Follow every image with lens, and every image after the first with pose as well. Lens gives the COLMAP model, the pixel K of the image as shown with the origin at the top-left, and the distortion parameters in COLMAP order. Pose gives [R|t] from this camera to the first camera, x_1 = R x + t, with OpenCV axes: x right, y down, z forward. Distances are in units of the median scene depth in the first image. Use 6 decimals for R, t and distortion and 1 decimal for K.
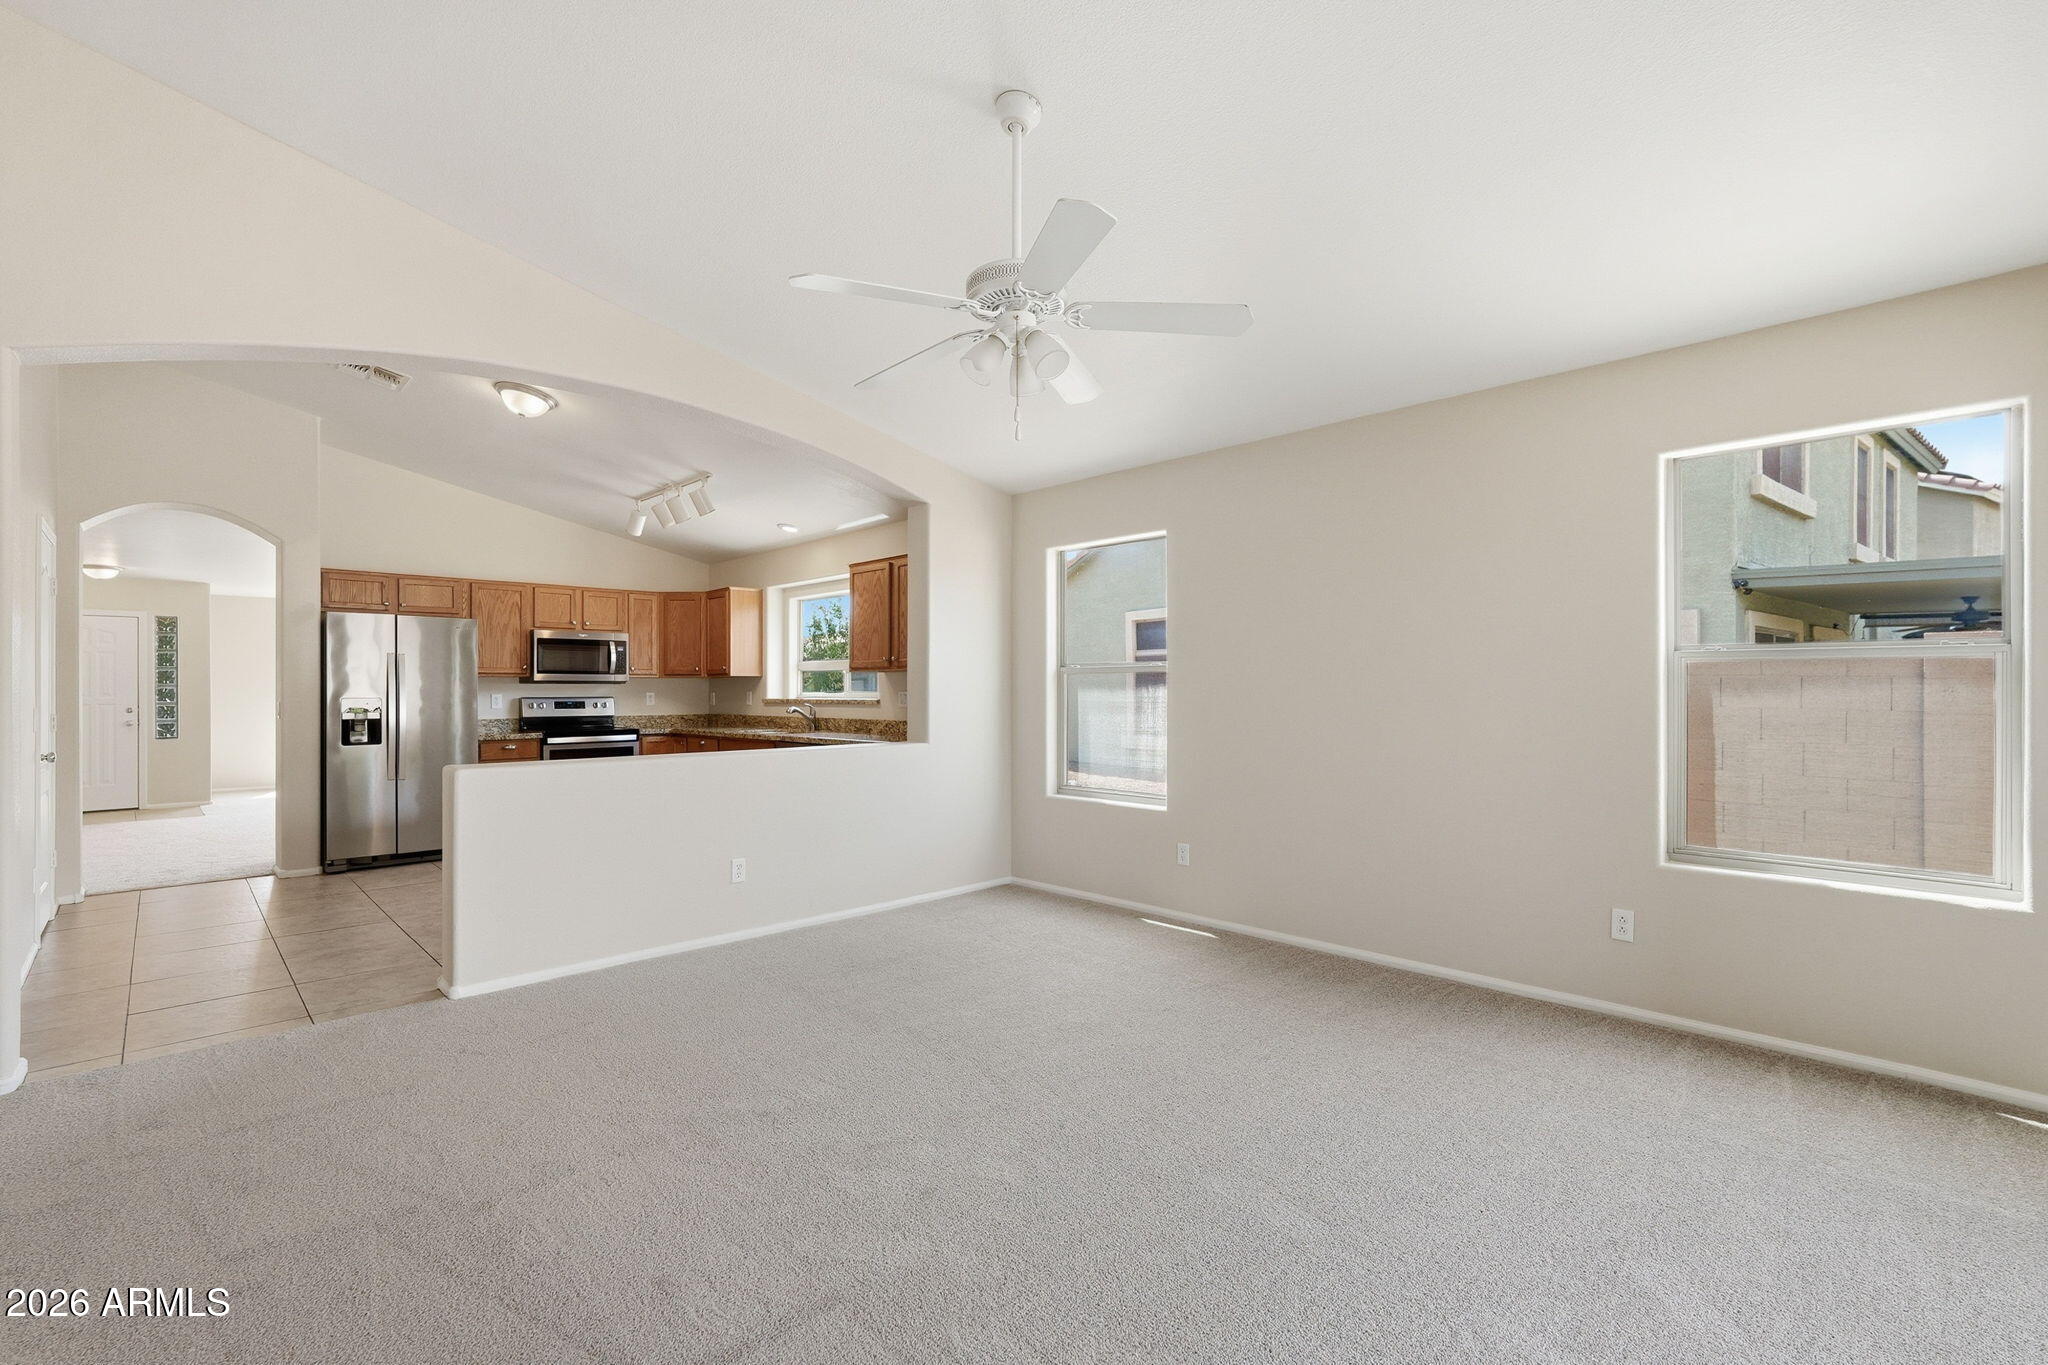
lens RADIAL K [[949.0, 0, 1029.3], [0, 949.0, 679.7], [0, 0, 1]] dist [-0.000508, 0.000324]
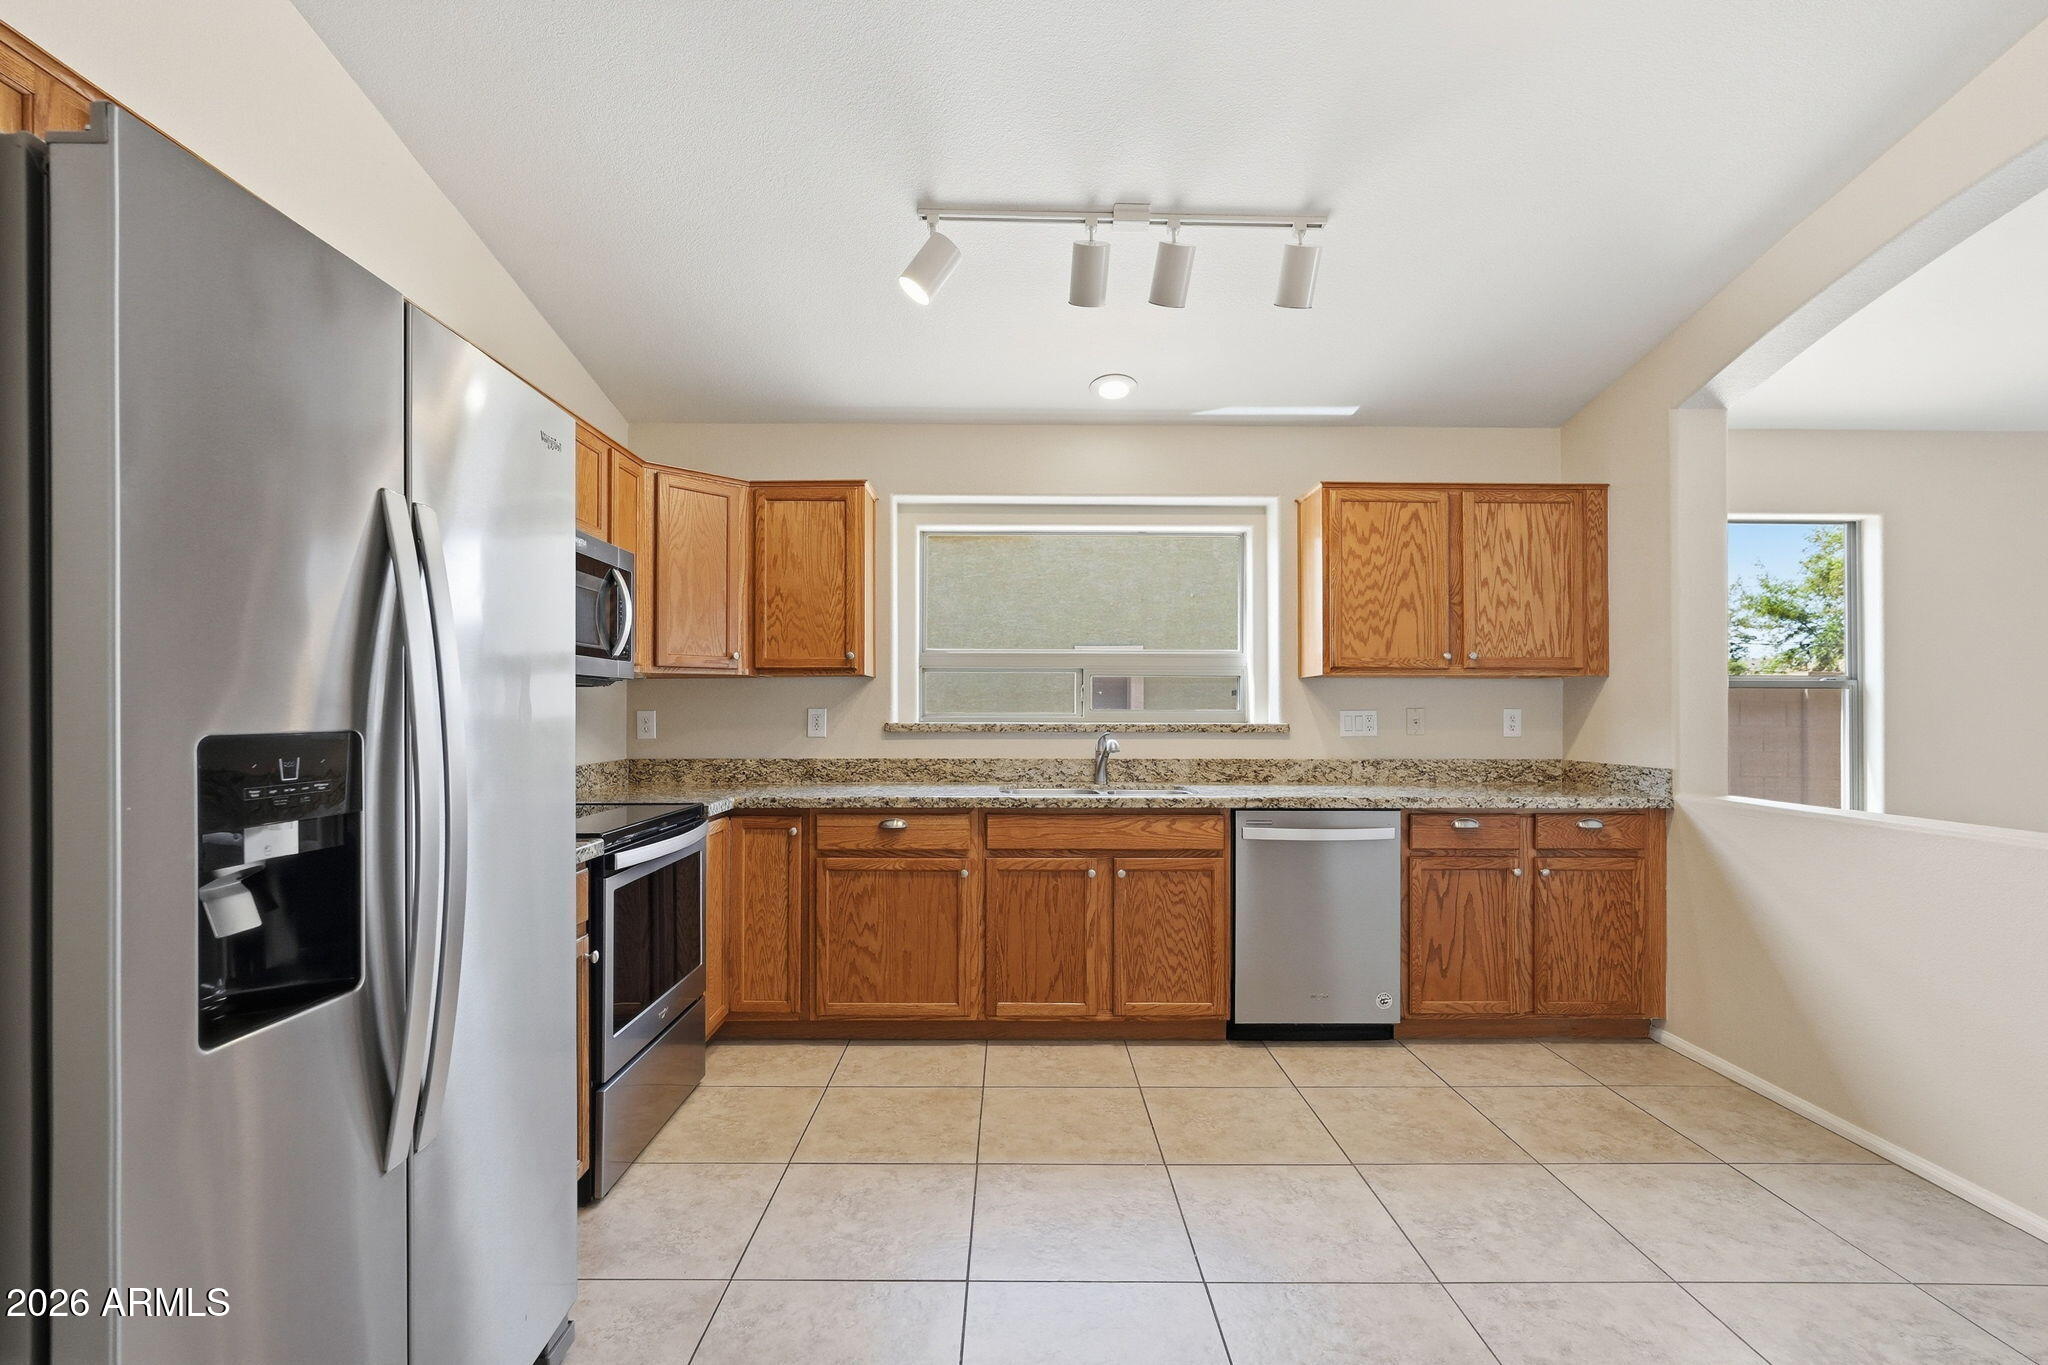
lens RADIAL K [[925.8, 0, 1017.6], [0, 925.8, 700.4], [0, 0, 1]] dist [-0.017219, 0.010760]
pose [[0.675430, 0.012497, 0.737319, -0.623806], [-0.012287, 0.999908, -0.005692, 0.010757], [-0.737322, -0.005215, 0.675521, 0.673140]]
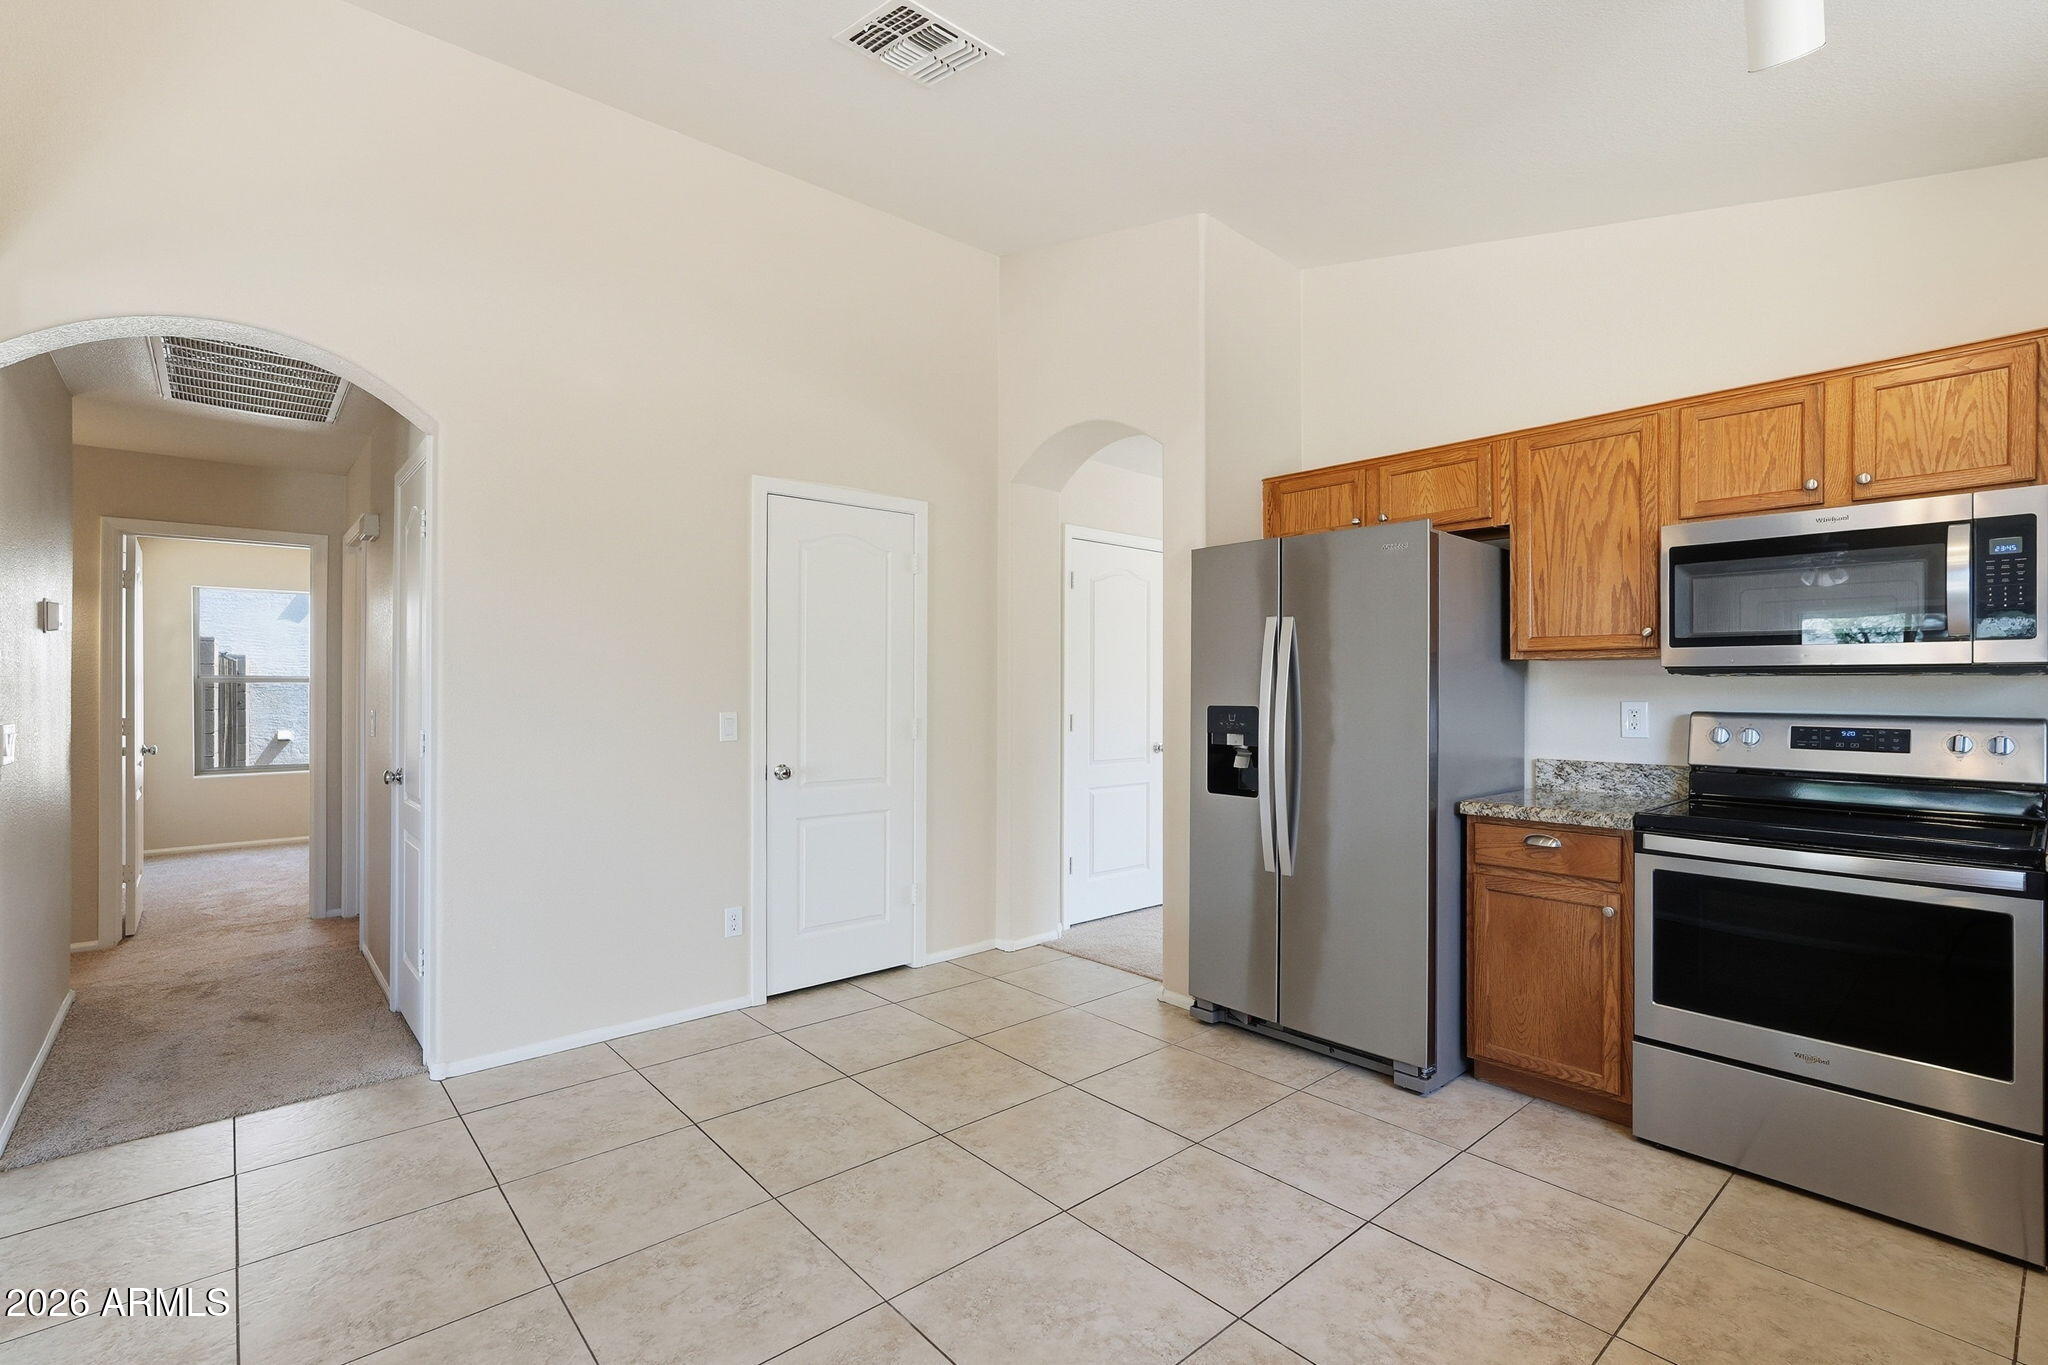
lens RADIAL K [[929.1, 0, 1001.6], [0, 929.1, 685.4], [0, 0, 1]] dist [-0.000251, 0.000309]
pose [[-0.050821, 0.002600, -0.998704, -0.153630], [0.008525, 0.999961, 0.002170, 0.005015], [0.998671, -0.008404, -0.050842, 0.759001]]
